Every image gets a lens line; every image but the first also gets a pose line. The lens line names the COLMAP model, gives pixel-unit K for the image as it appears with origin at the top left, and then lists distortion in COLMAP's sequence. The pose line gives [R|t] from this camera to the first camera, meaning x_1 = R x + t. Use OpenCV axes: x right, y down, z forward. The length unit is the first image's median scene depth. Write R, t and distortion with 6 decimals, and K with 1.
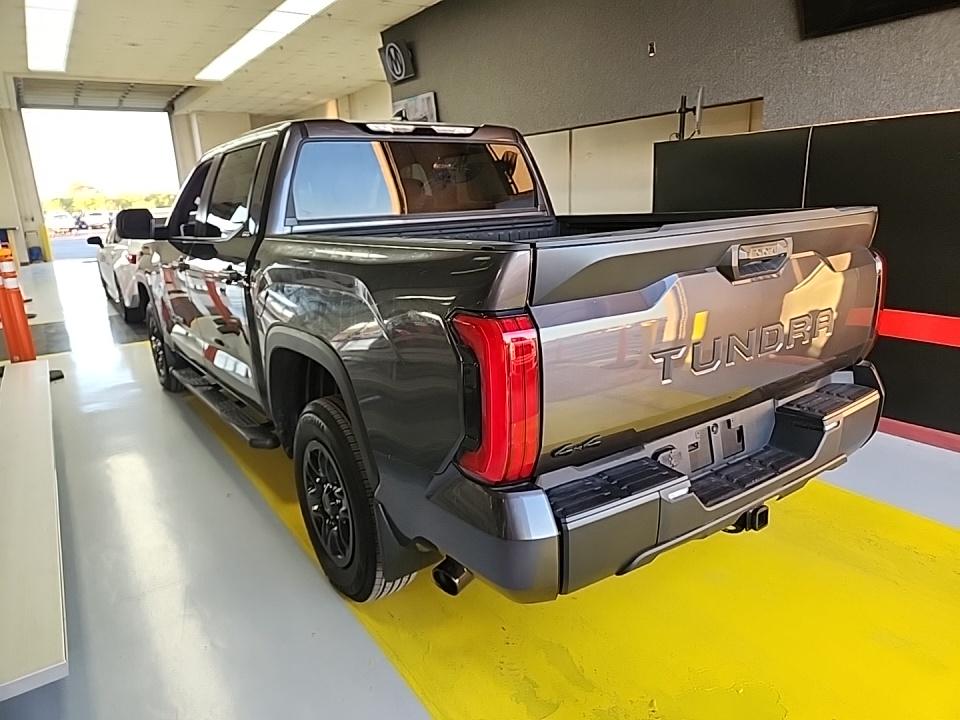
lens RADIAL K [[651.6, 0, 494.6], [0, 651.6, 359.2], [0, 0, 1]] dist [0.047761, -0.025643]
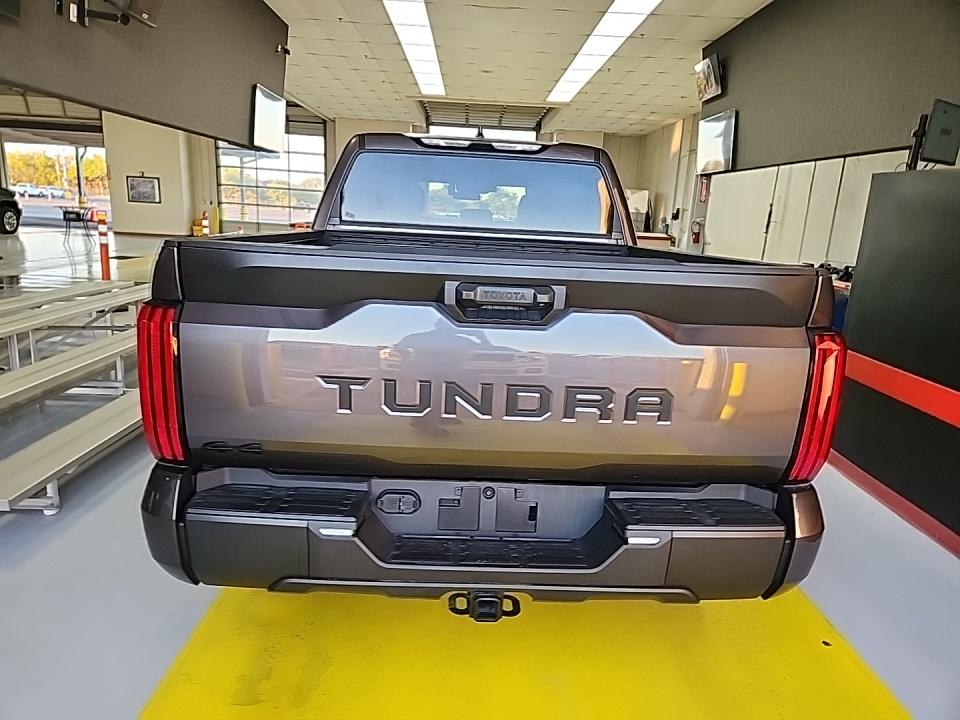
lens RADIAL K [[651.6, 0, 477.6], [0, 651.6, 365.2], [0, 0, 1]] dist [0.047761, -0.025643]
pose [[0.826028, 0.208786, -0.523532, 0.683116], [-0.218778, 0.974802, 0.043565, -0.086012], [0.519436, 0.078551, 0.850891, 0.224794]]
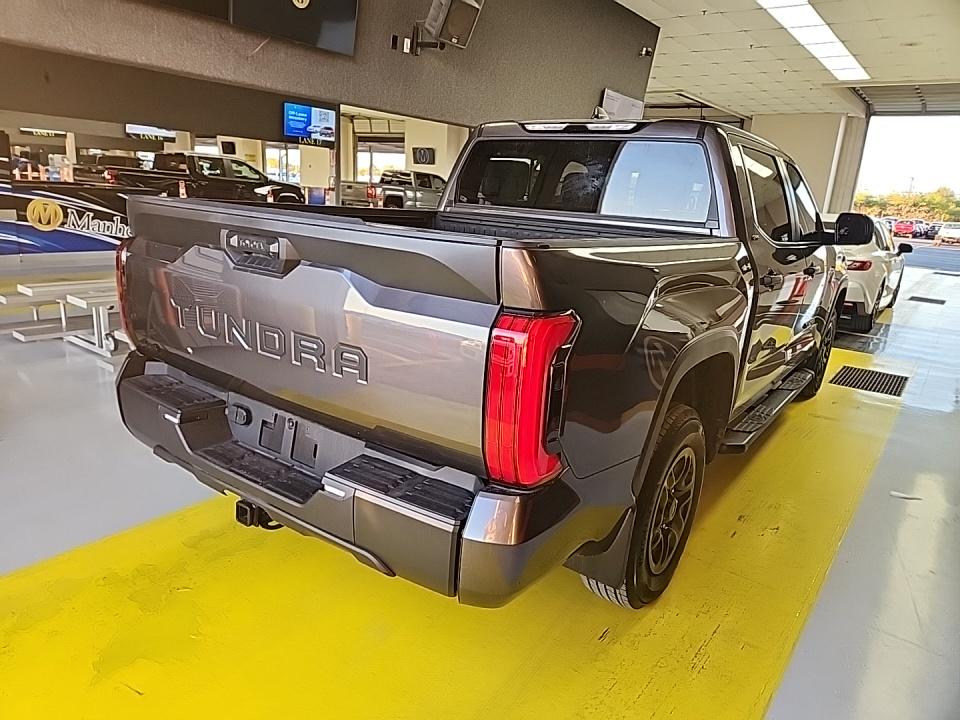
lens RADIAL K [[651.6, 0, 475.9], [0, 651.6, 362.4], [0, 0, 1]] dist [0.047761, -0.025643]
pose [[0.307482, 0.302343, -0.902243, 1.181829], [-0.308218, 0.928706, 0.206171, -0.248205], [0.900254, 0.214694, 0.378748, 0.788127]]
